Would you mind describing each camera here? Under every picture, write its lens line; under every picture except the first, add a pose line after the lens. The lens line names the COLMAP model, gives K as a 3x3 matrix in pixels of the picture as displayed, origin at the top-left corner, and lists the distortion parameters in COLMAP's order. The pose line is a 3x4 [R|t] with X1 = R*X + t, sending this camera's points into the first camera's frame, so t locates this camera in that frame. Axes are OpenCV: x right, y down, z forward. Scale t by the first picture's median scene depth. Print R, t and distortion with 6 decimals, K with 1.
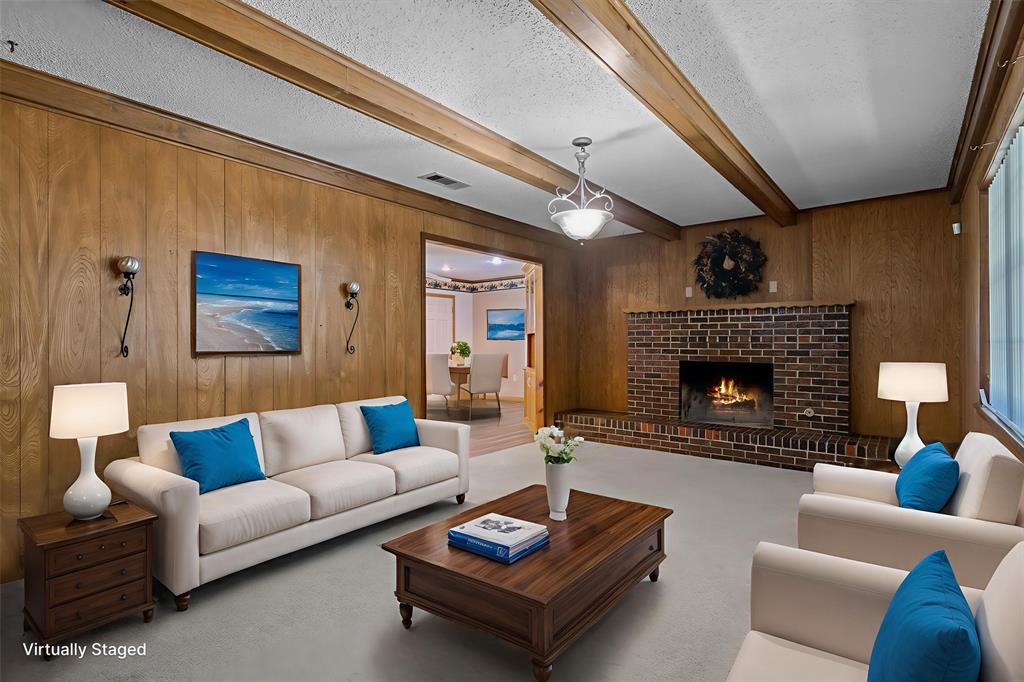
lens RADIAL K [[476.3, 0, 512.0], [0, 476.3, 341.0], [0, 0, 1]] dist [-0.000570, -0.000055]
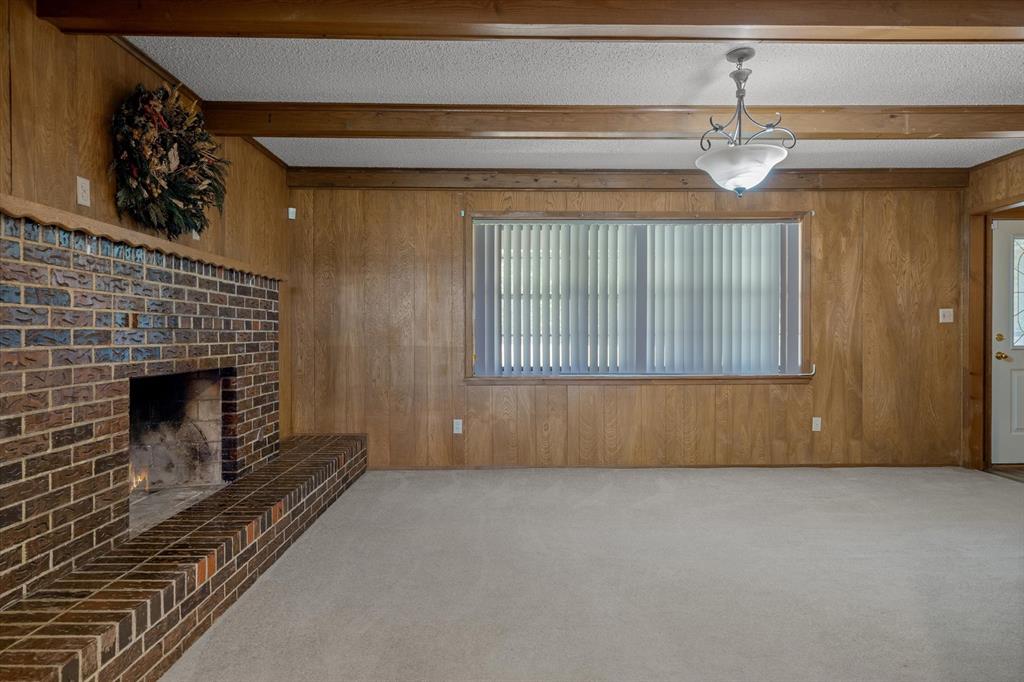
lens RADIAL K [[599.0, 0, 512.0], [0, 599.0, 341.0], [0, 0, 1]] dist [-0.001243, -0.000518]
pose [[-0.652067, -0.008202, 0.758117, -0.201025], [-0.002178, 0.999958, 0.008945, 0.007319], [-0.758158, 0.004182, -0.652057, 1.100978]]
